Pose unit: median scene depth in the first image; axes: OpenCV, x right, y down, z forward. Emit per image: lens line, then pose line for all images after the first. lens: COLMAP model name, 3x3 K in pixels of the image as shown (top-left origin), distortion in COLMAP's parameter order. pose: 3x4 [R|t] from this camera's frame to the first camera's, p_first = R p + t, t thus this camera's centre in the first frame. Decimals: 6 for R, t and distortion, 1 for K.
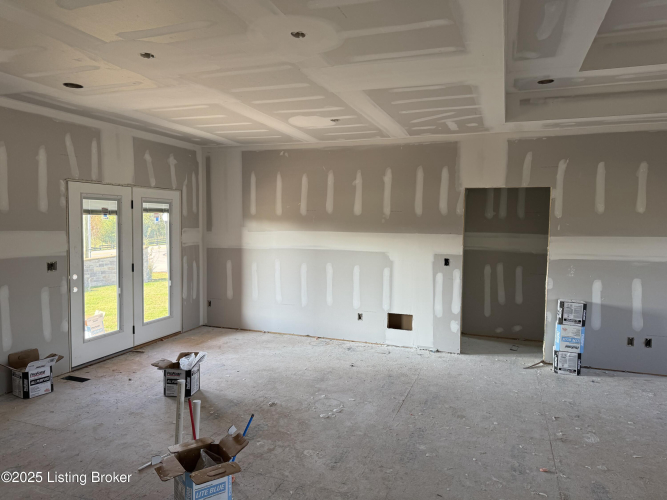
lens RADIAL K [[467.0, 0, 333.5], [0, 467.0, 250.0], [0, 0, 1]] dist [0.070633, -0.080071]
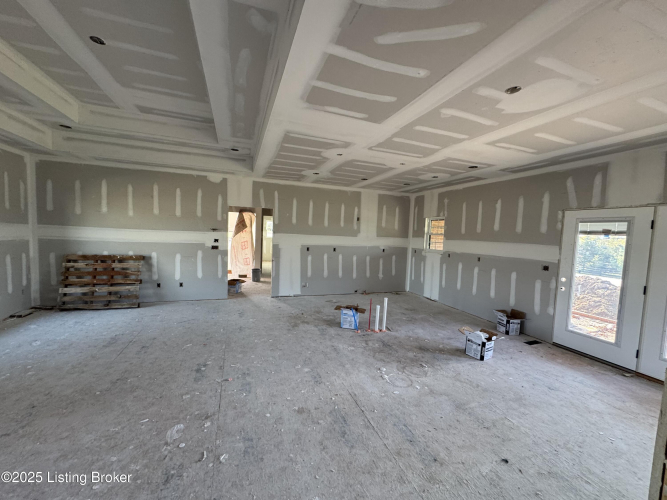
lens RADIAL K [[266.8, 0, 333.5], [0, 266.8, 250.0], [0, 0, 1]] dist [-0.001952, -0.000264]
pose [[-0.766427, -0.000581, -0.642331, 0.441930], [-0.089369, 0.990370, 0.105740, -0.048086], [0.636084, 0.138446, -0.759098, 1.079764]]
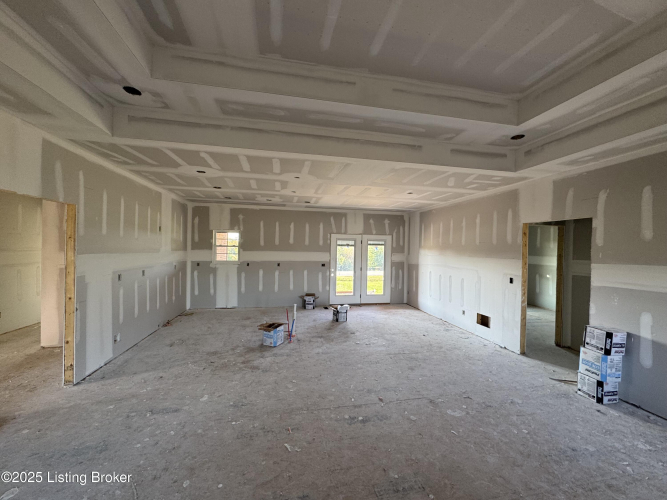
lens RADIAL K [[266.8, 0, 333.5], [0, 266.8, 250.0], [0, 0, 1]] dist [-0.001952, -0.000264]
pose [[0.527100, 0.003341, -0.849797, 0.673392], [-0.065320, 0.997193, -0.036594, 0.000249], [0.847289, 0.074797, 0.525838, 0.201833]]
